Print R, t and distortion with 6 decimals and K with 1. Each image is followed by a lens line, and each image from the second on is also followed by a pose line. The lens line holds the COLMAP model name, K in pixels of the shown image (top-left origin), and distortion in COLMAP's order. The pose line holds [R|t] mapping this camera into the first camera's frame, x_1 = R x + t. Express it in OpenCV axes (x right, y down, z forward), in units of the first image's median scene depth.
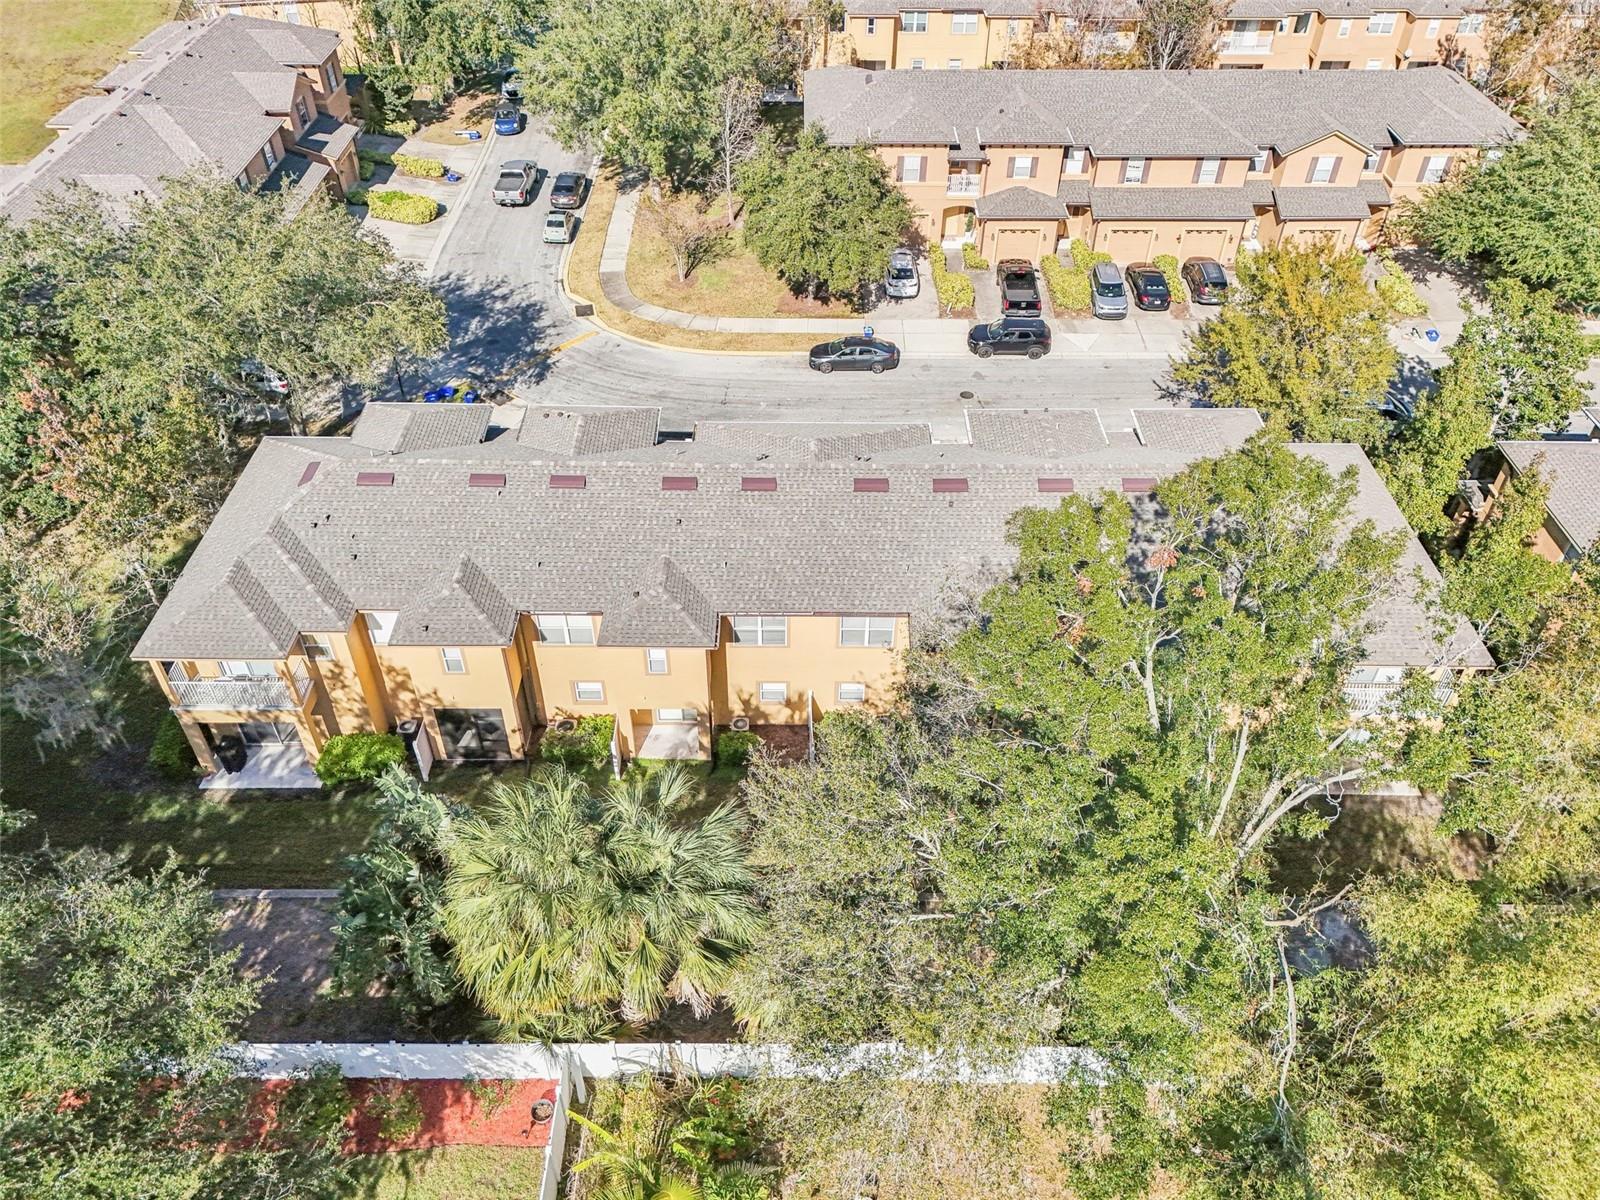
lens RADIAL K [[1207.3, 0, 799.9], [0, 1207.3, 582.9], [0, 0, 1]] dist [0.085969, -0.080607]
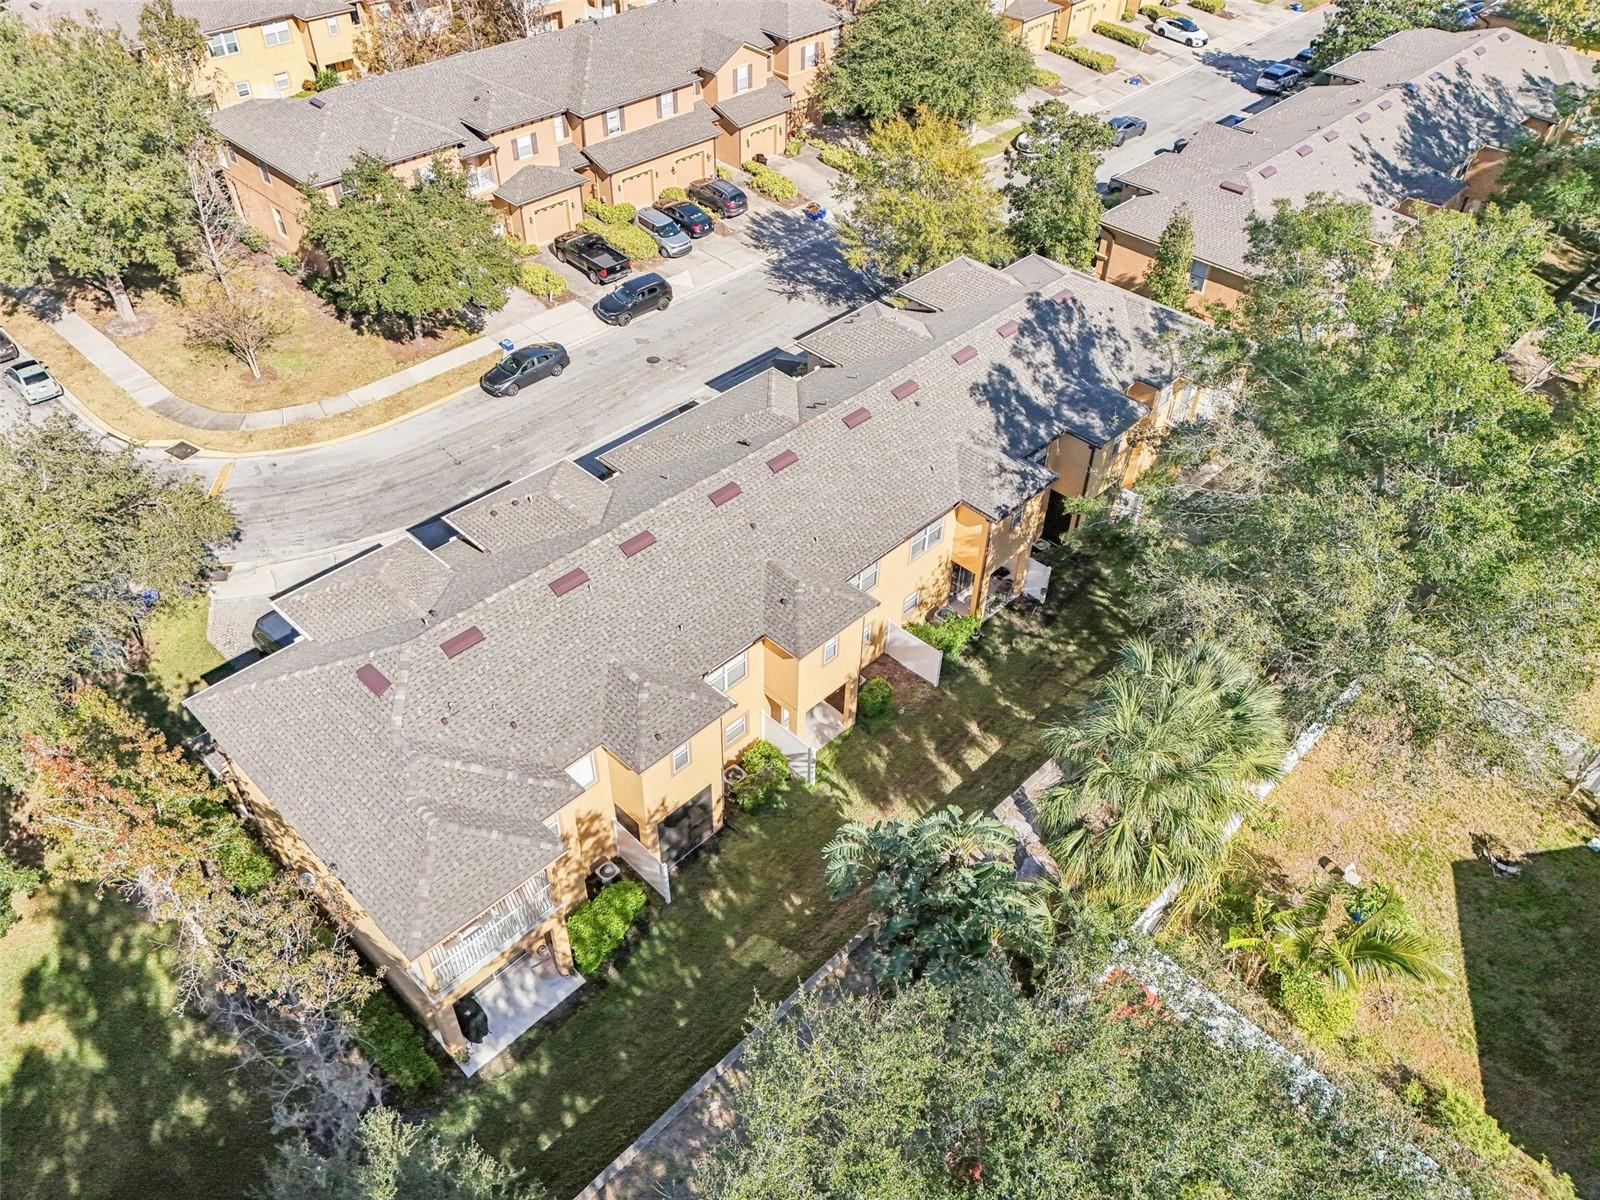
lens RADIAL K [[1207.3, 0, 798.4], [0, 1207.3, 589.1], [0, 0, 1]] dist [0.085969, -0.080607]
pose [[0.699979, -0.469634, 0.538027, -0.386182], [0.457128, 0.873450, 0.167690, -0.094129], [-0.548693, 0.128568, 0.826079, 0.104188]]
